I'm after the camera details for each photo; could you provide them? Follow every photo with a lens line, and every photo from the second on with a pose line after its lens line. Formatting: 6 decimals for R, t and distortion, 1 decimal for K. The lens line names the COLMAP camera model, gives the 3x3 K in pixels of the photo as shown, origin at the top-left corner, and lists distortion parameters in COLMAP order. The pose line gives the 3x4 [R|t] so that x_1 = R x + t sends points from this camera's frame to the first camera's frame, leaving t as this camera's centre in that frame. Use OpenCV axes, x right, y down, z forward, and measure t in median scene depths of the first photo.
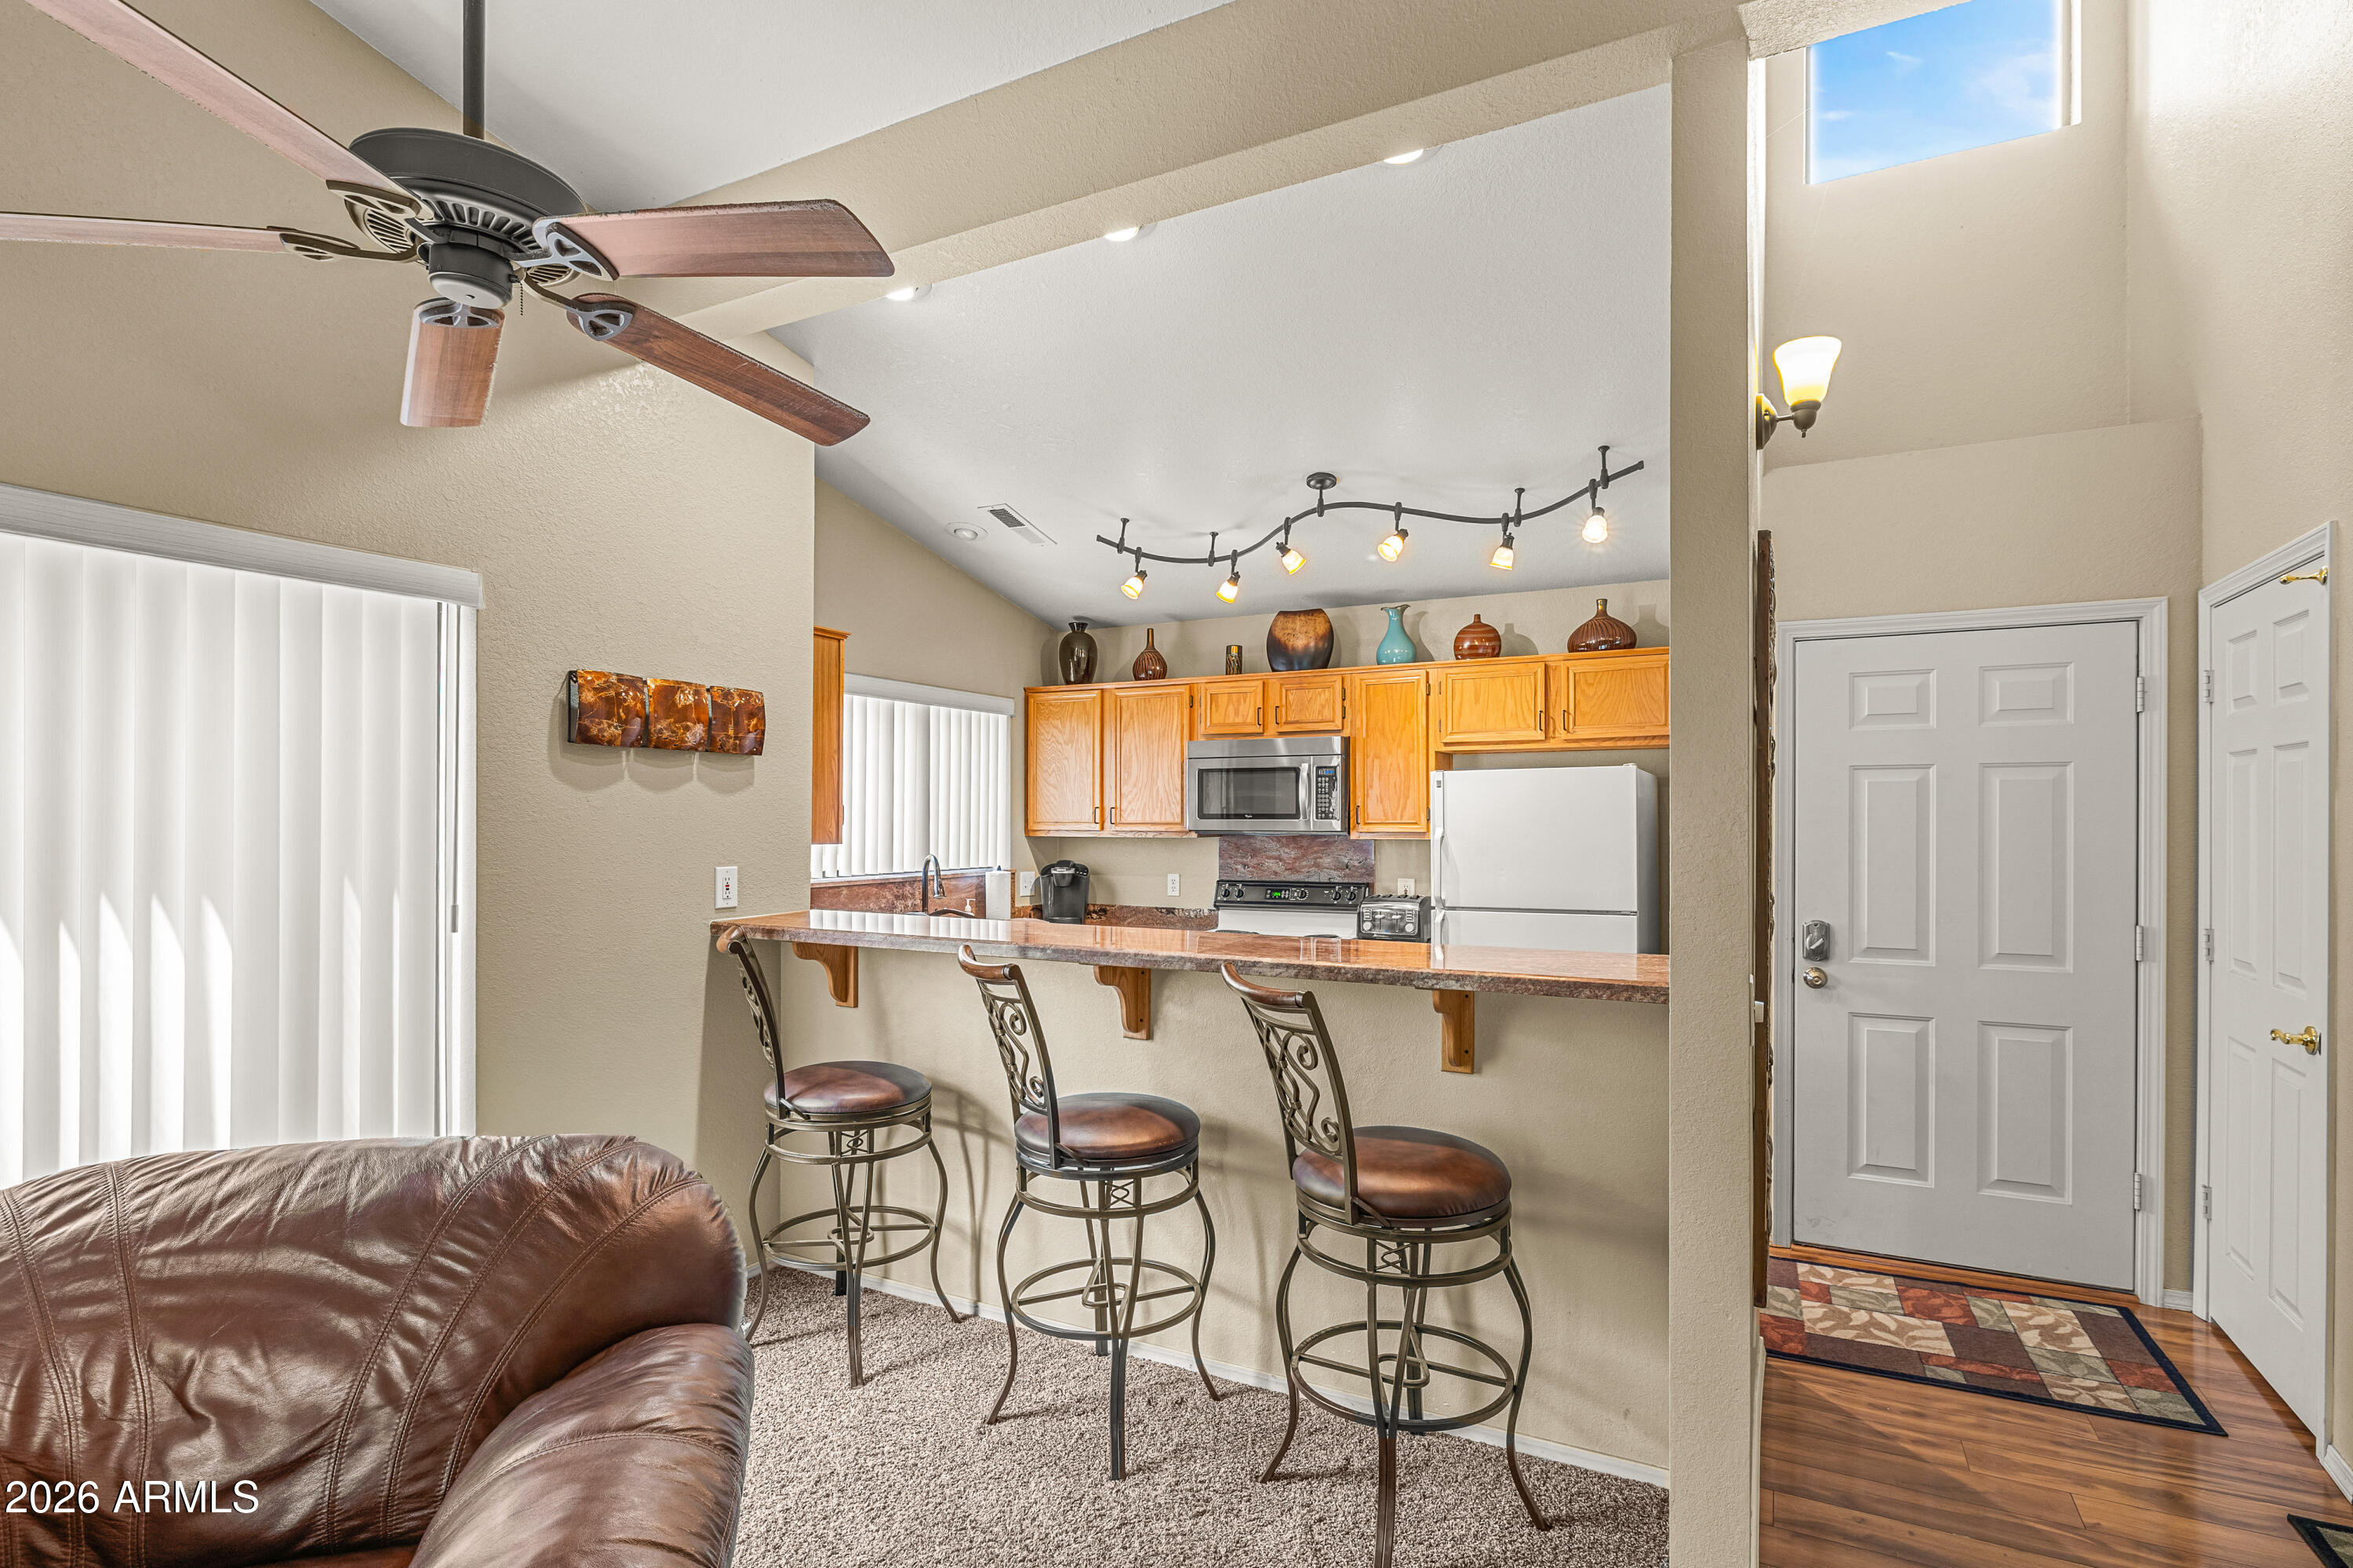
lens RADIAL K [[1159.8, 0, 1170.6], [0, 1159.8, 821.6], [0, 0, 1]] dist [-0.000446, -0.000091]
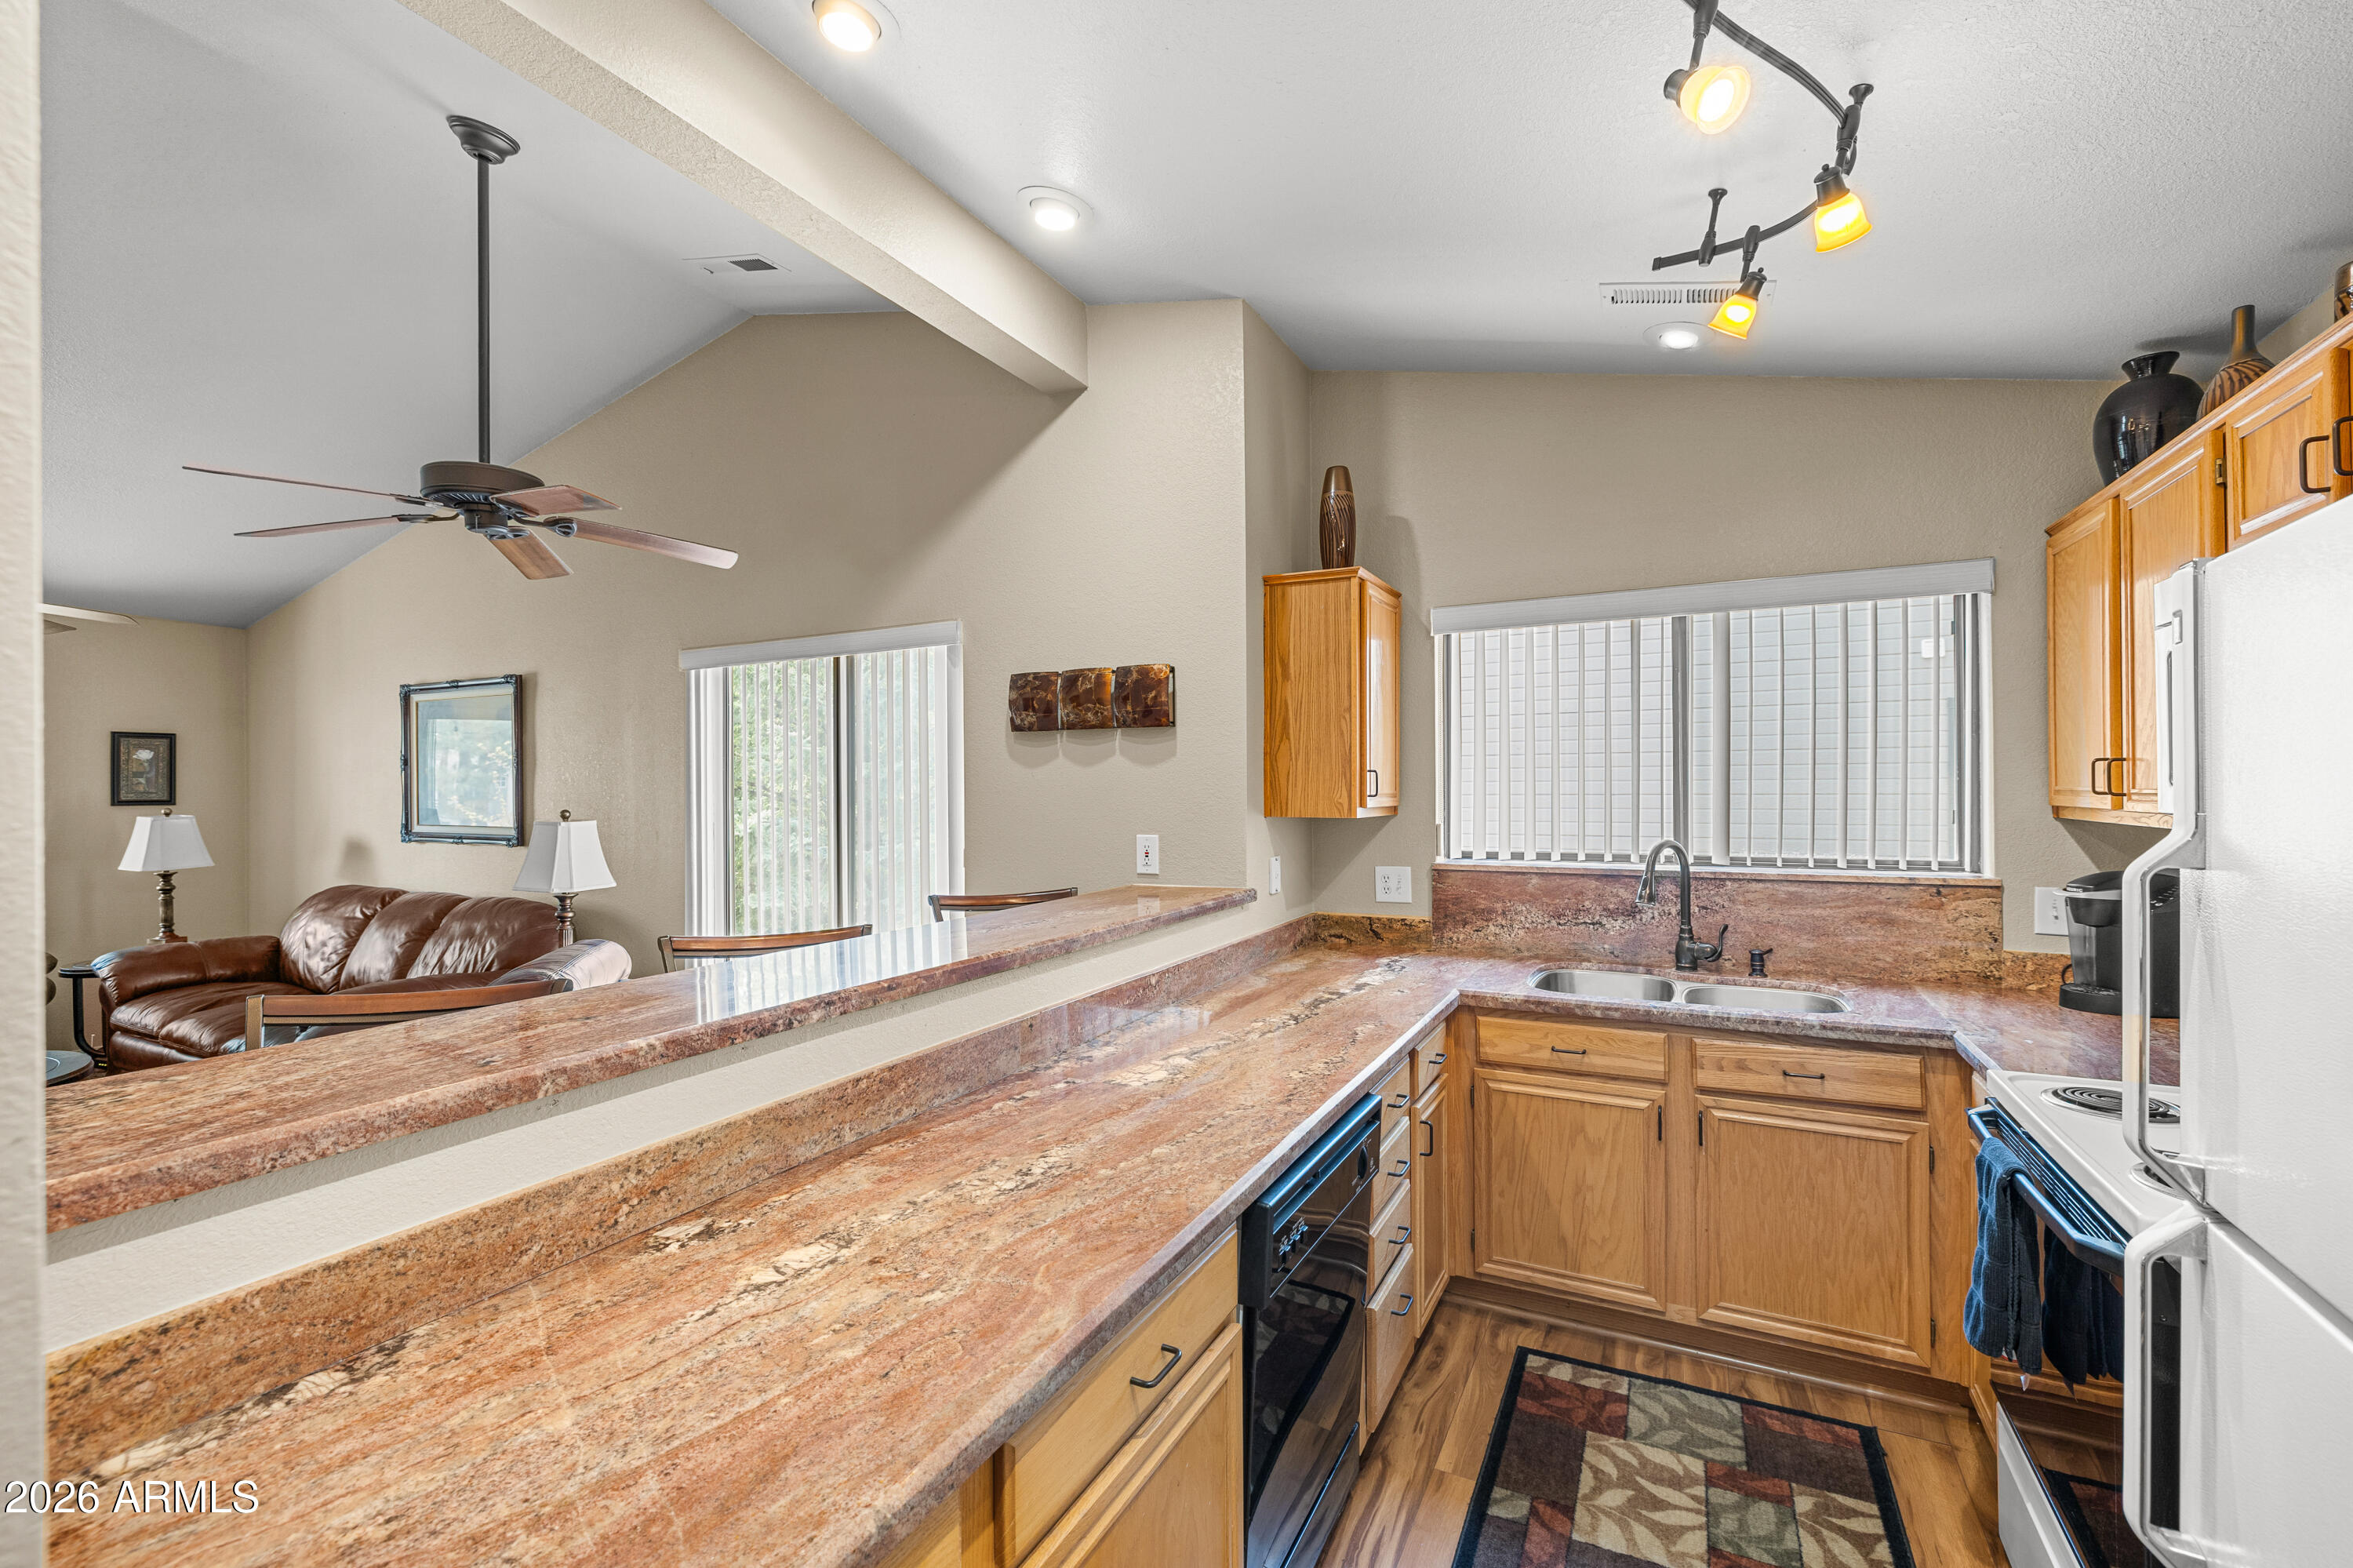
lens RADIAL K [[999.8, 0, 1179.6], [0, 999.8, 786.5], [0, 0, 1]] dist [-0.000753, 0.000216]
pose [[0.011102, -0.000290, -0.999938, 0.392263], [0.002980, 0.999996, -0.000257, -0.003344], [0.999934, -0.002977, 0.011103, 0.763623]]
